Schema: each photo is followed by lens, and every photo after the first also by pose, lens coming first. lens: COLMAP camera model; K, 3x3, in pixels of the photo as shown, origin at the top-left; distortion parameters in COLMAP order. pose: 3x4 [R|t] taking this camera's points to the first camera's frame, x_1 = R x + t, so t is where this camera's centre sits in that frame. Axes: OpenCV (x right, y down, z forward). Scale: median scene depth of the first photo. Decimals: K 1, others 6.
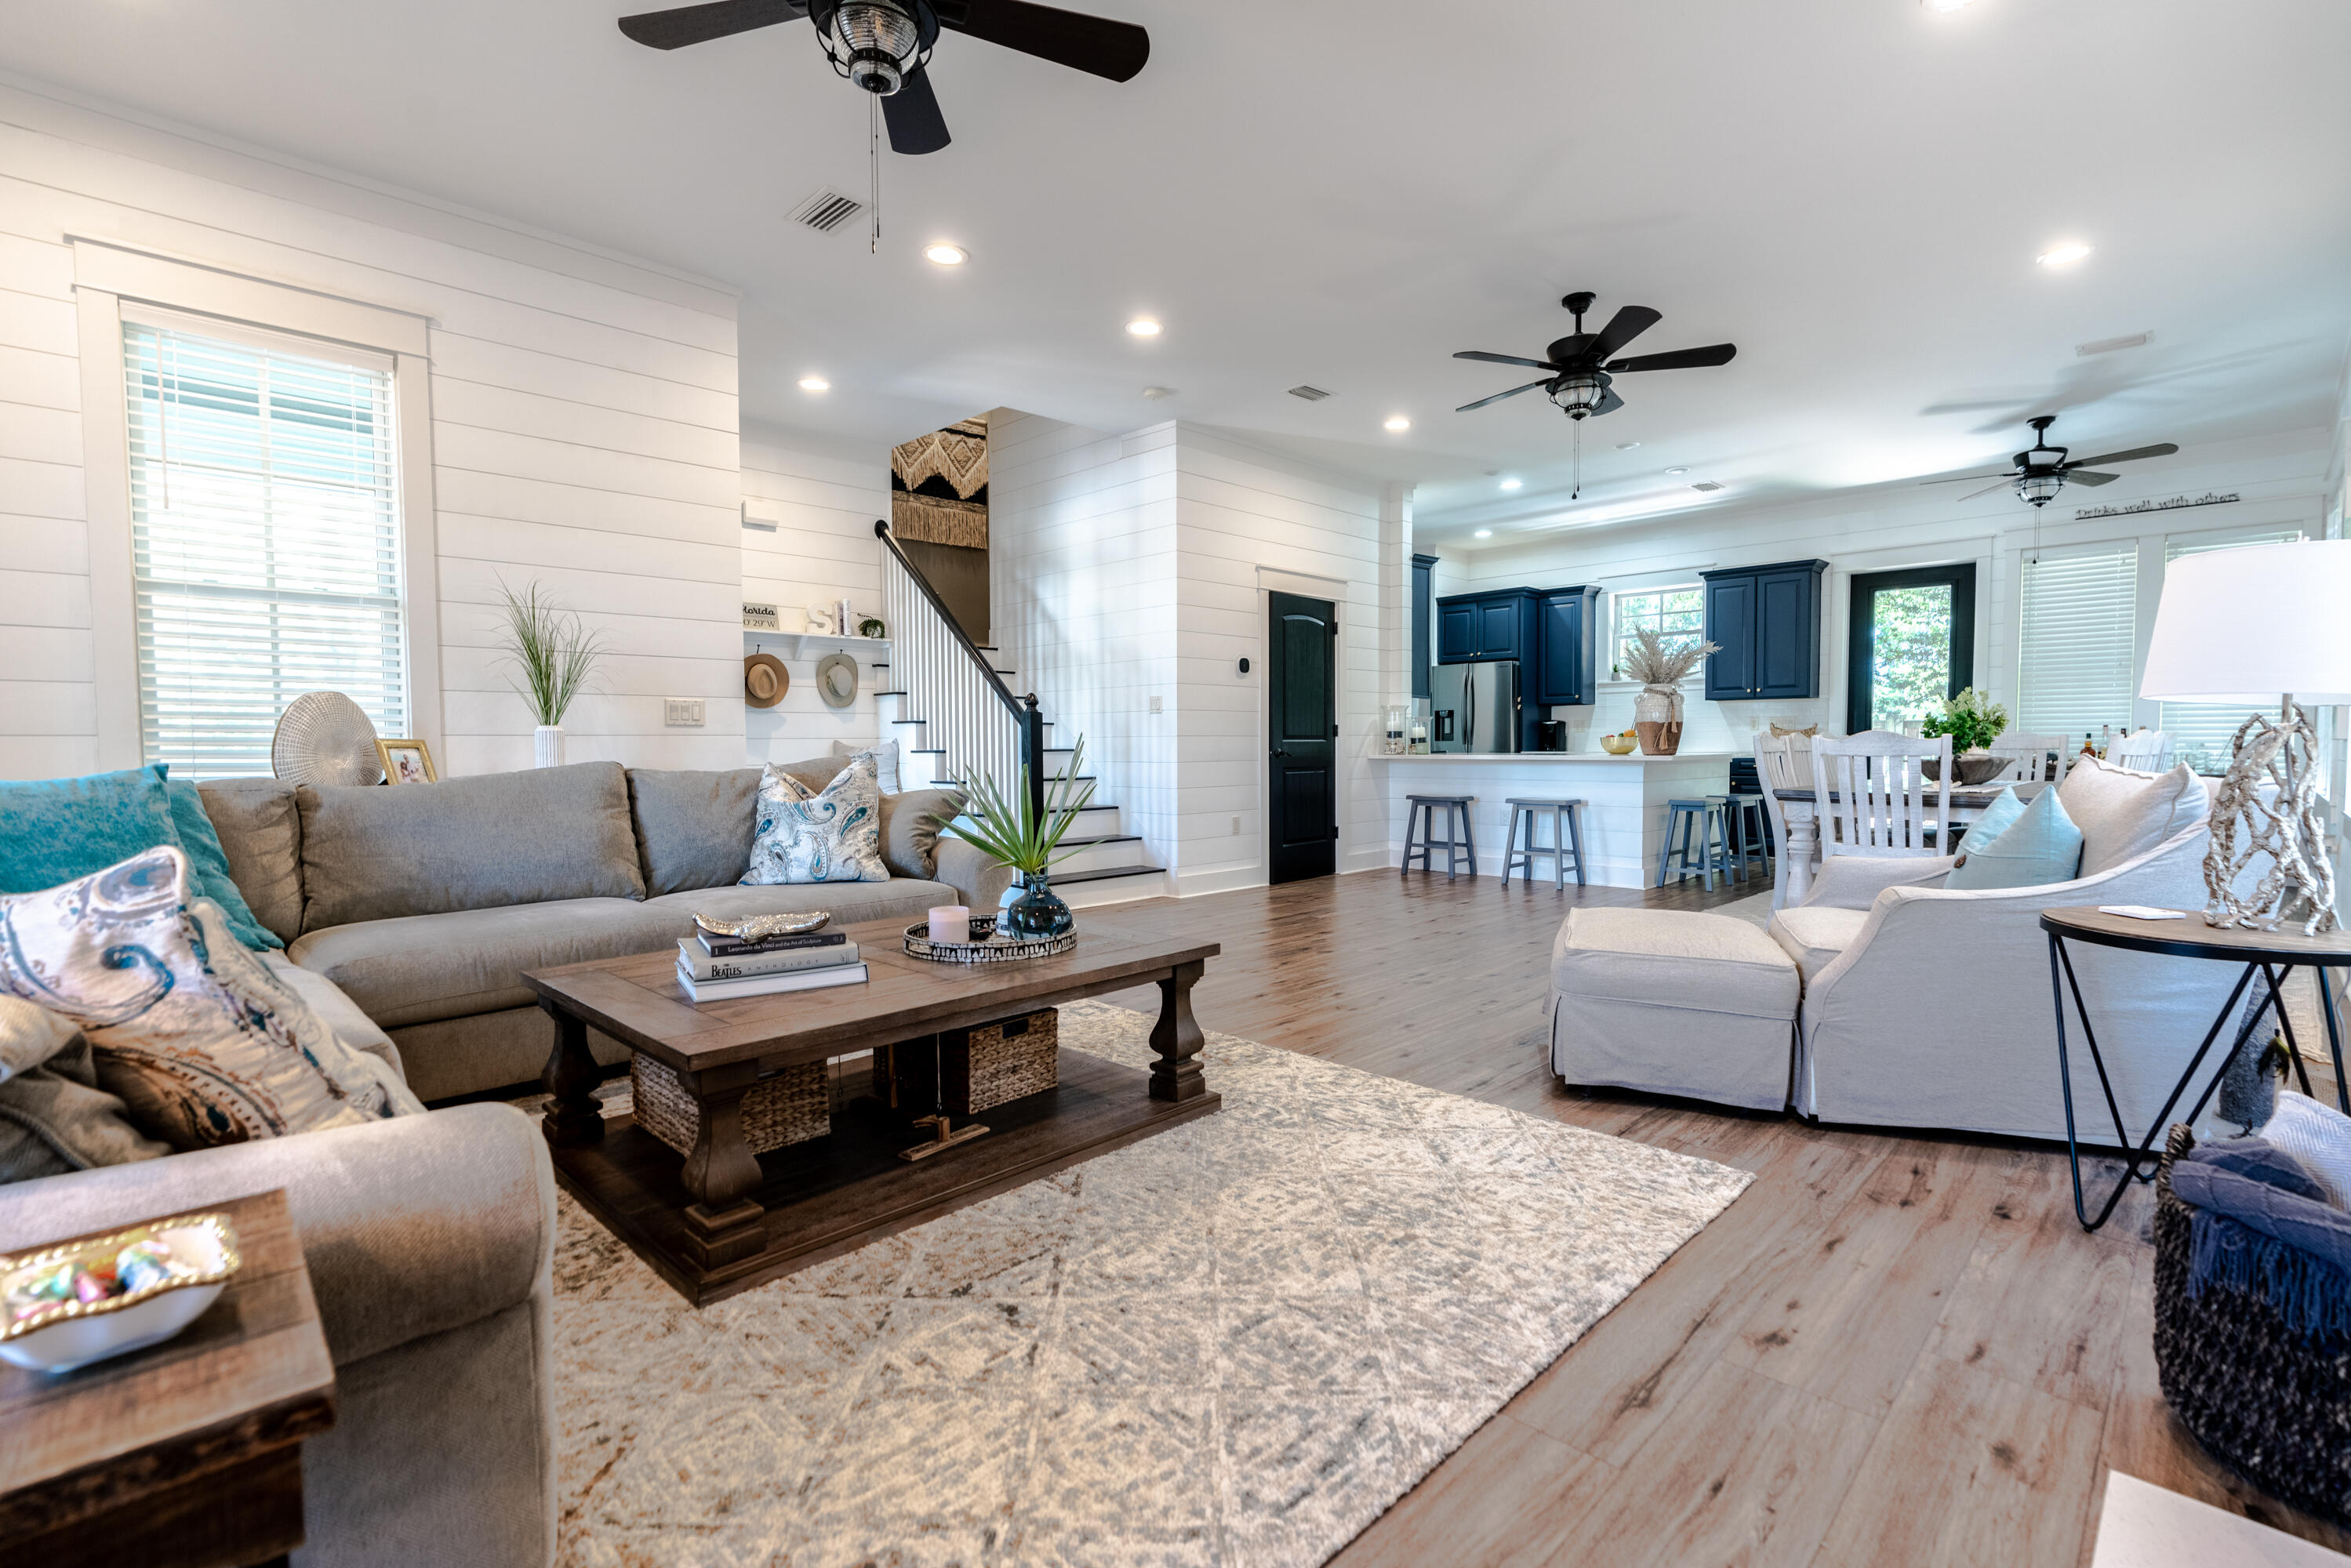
lens RADIAL K [[1058.6, 0, 1177.5], [0, 1058.6, 794.3], [0, 0, 1]] dist [-0.006302, 0.000220]
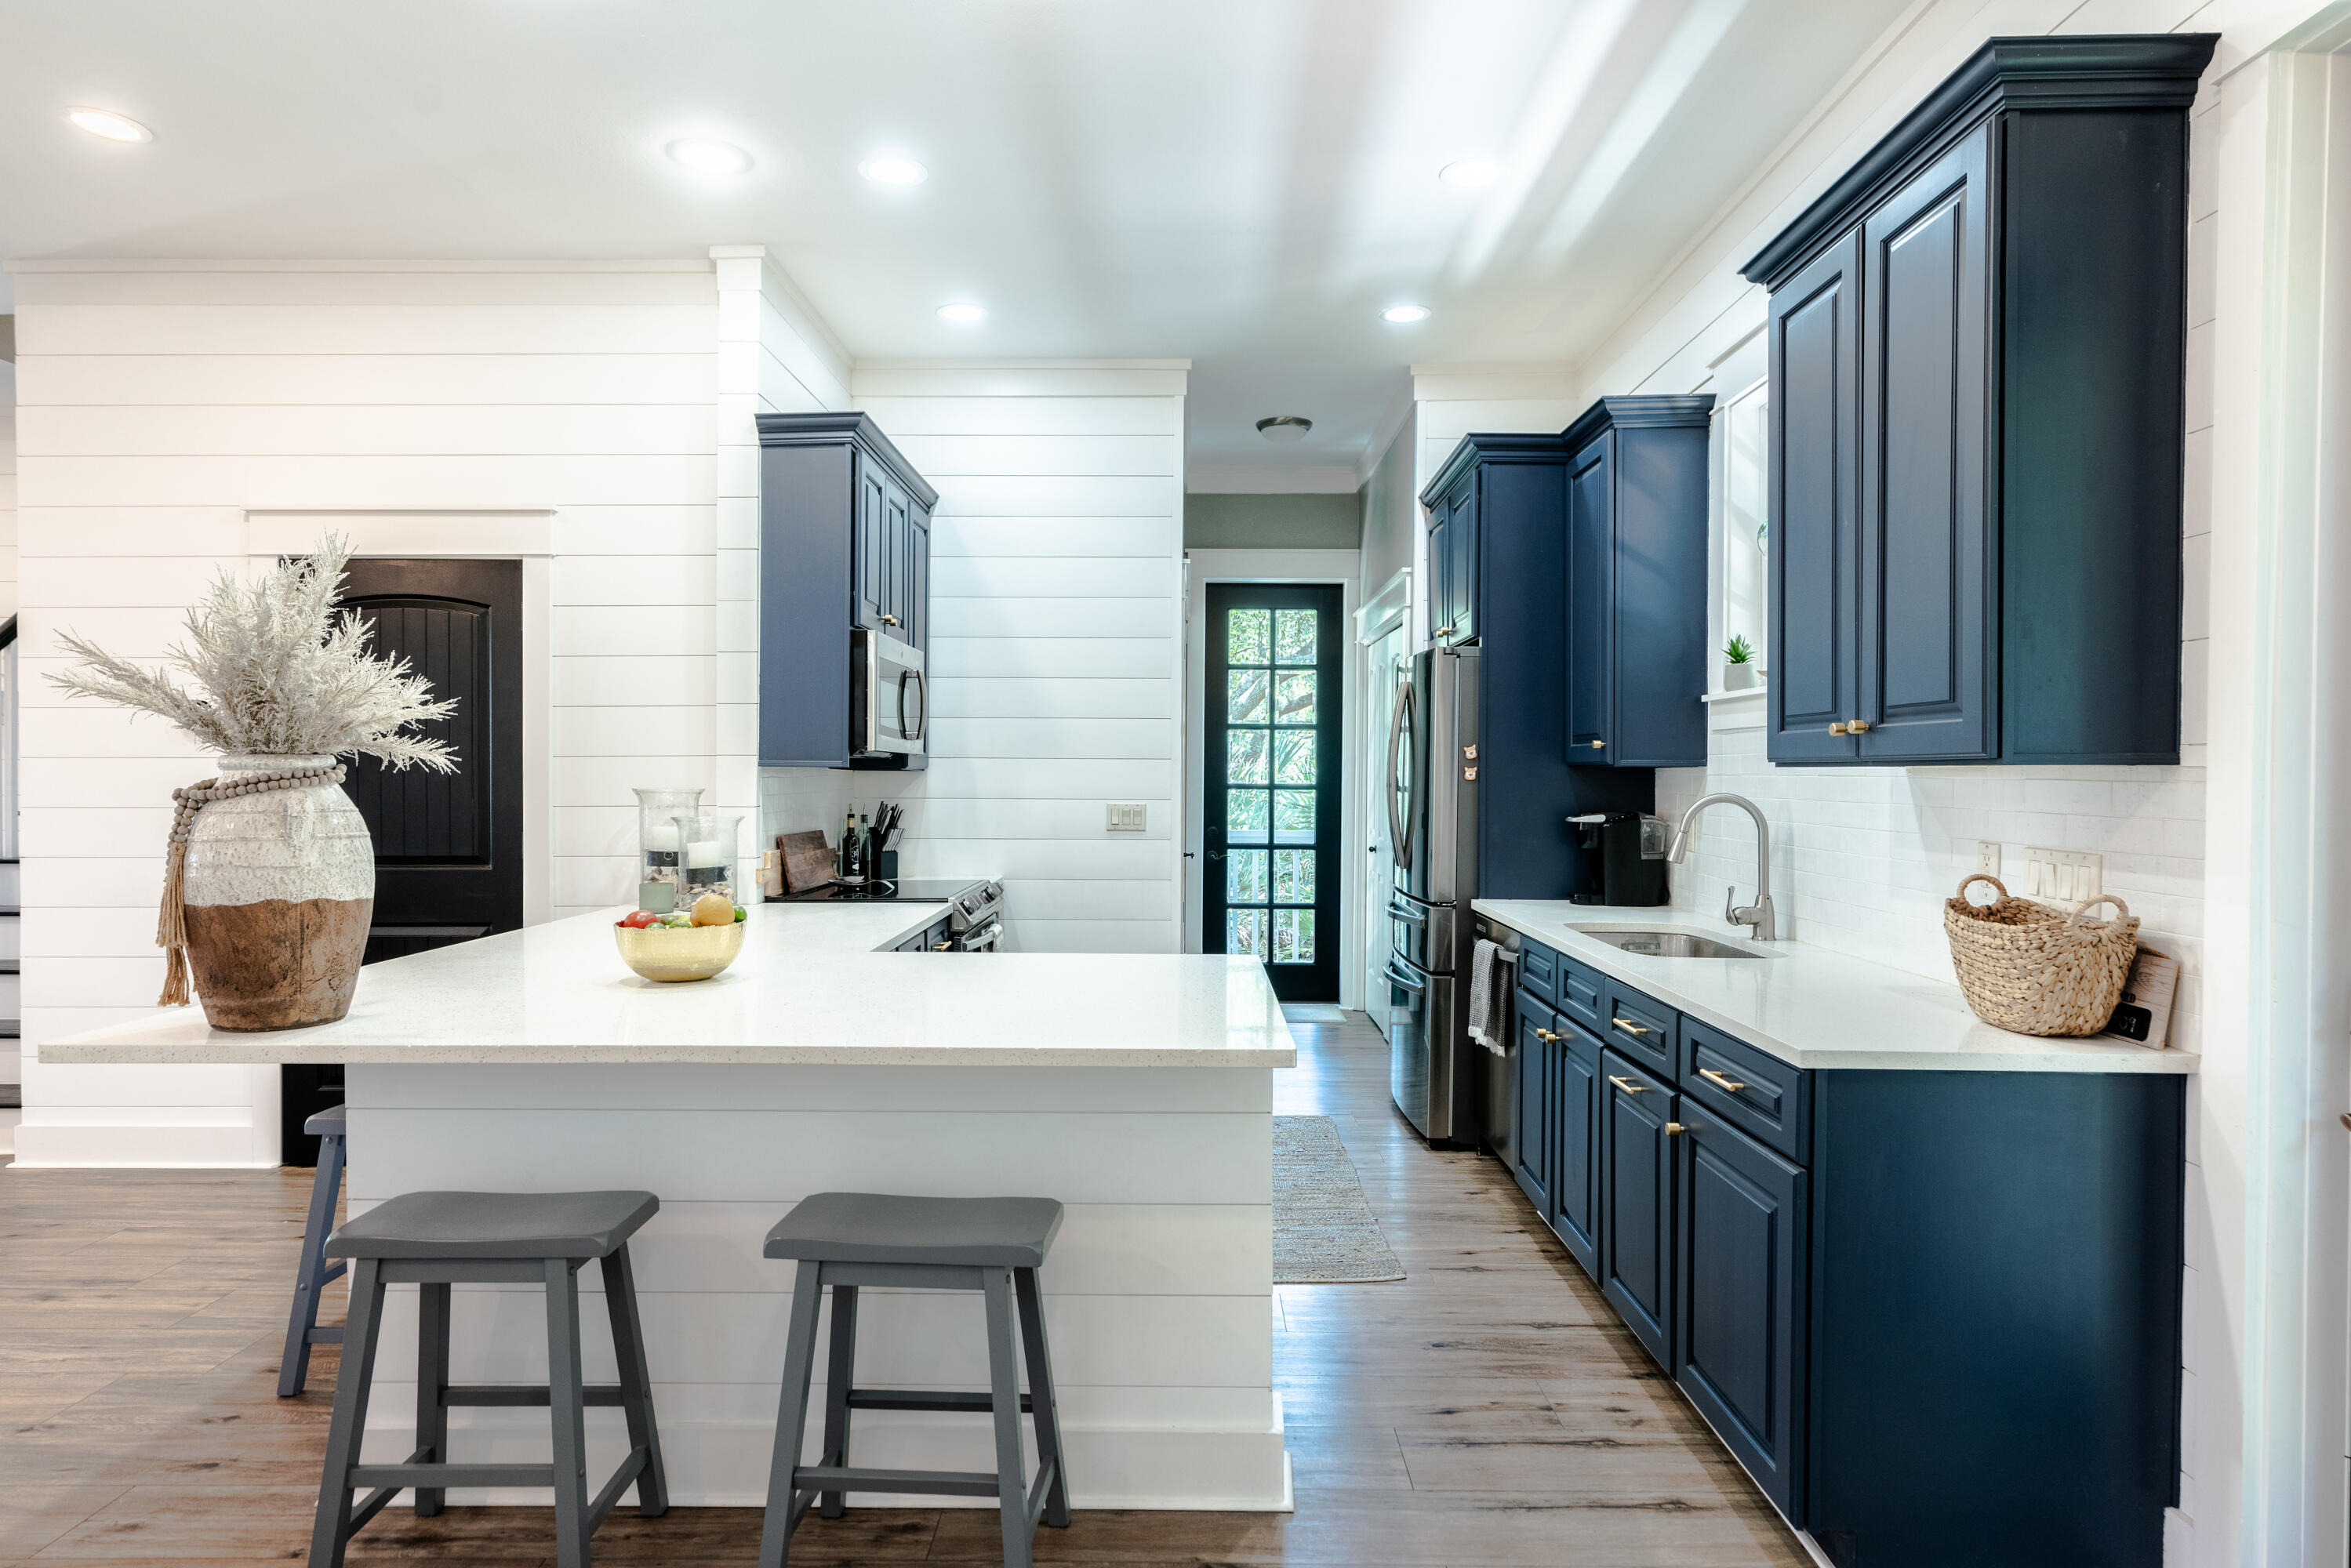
lens RADIAL K [[1317.5, 0, 1181.6], [0, 1317.5, 786.3], [0, 0, 1]] dist [-0.016601, 0.013062]
pose [[0.707723, 0.014336, -0.706345, 0.662829], [-0.038212, 0.999107, -0.018008, -0.077545], [0.705456, 0.039736, 0.707639, 0.723597]]
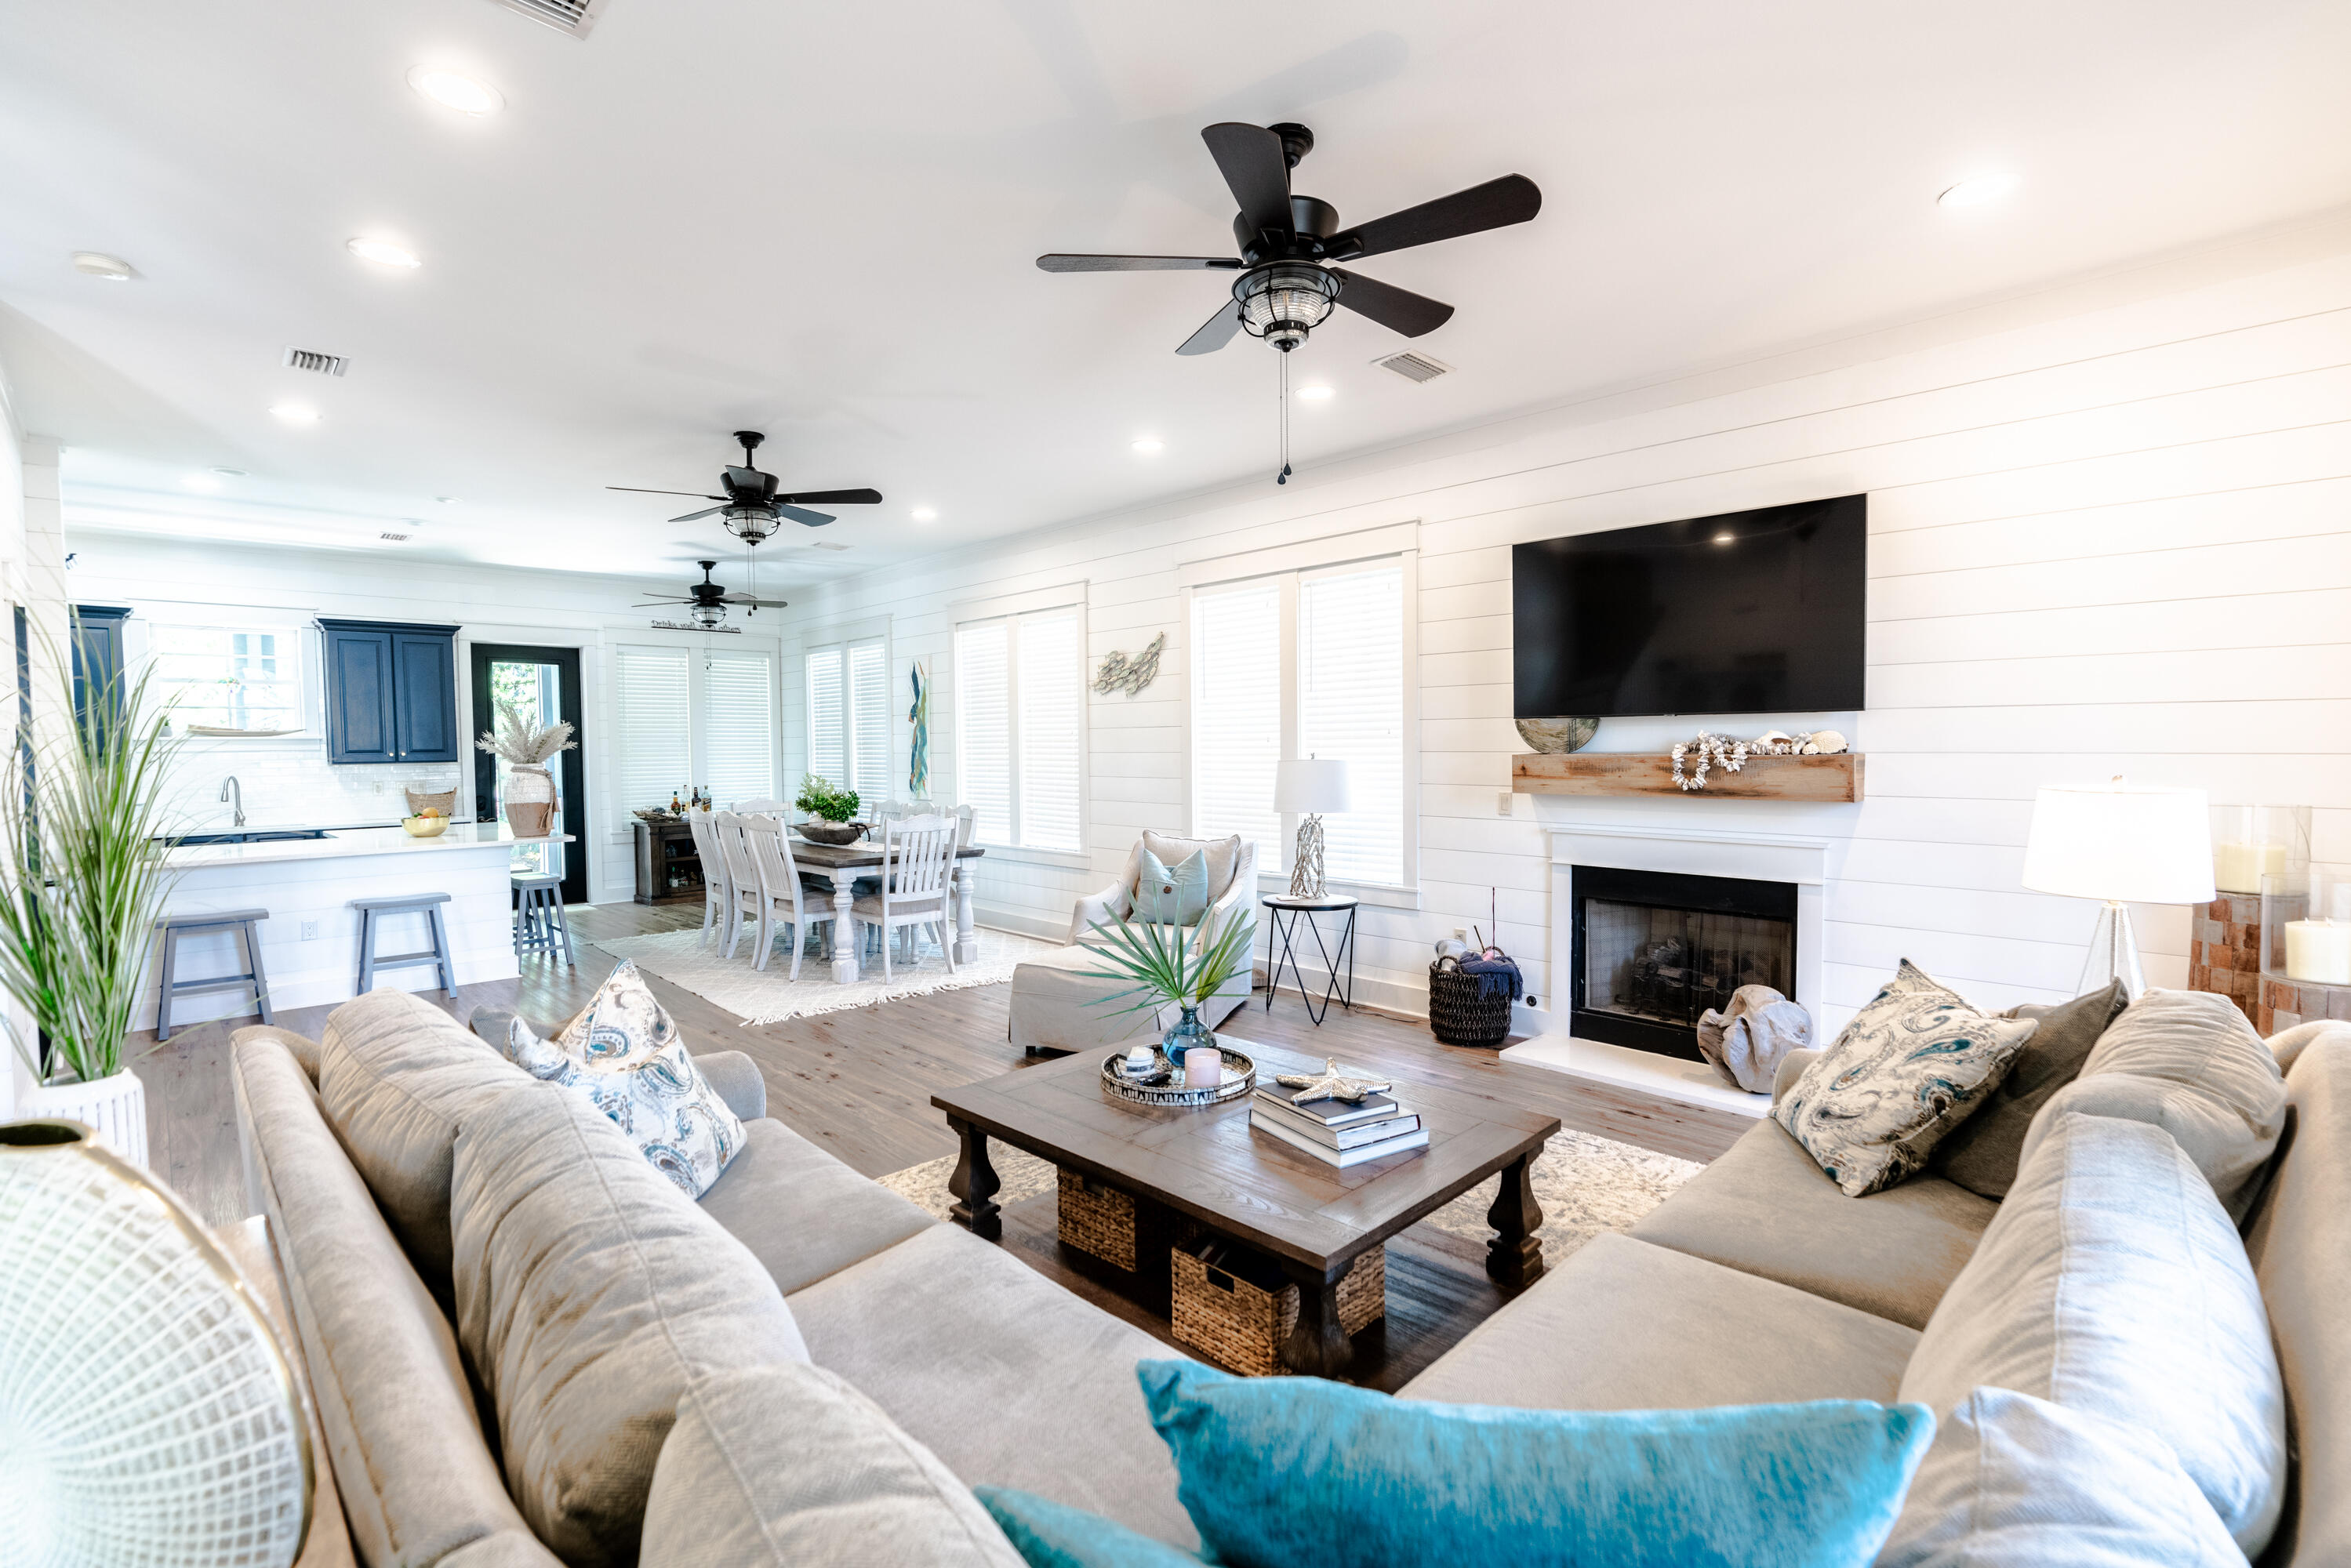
lens RADIAL K [[1058.6, 0, 1177.5], [0, 1058.6, 794.3], [0, 0, 1]] dist [-0.006302, 0.000220]
pose [[0.003954, -0.046341, 0.998918, -0.411817], [0.058046, 0.997252, 0.046034, -0.068187], [-0.998306, 0.057801, 0.006633, 0.313602]]
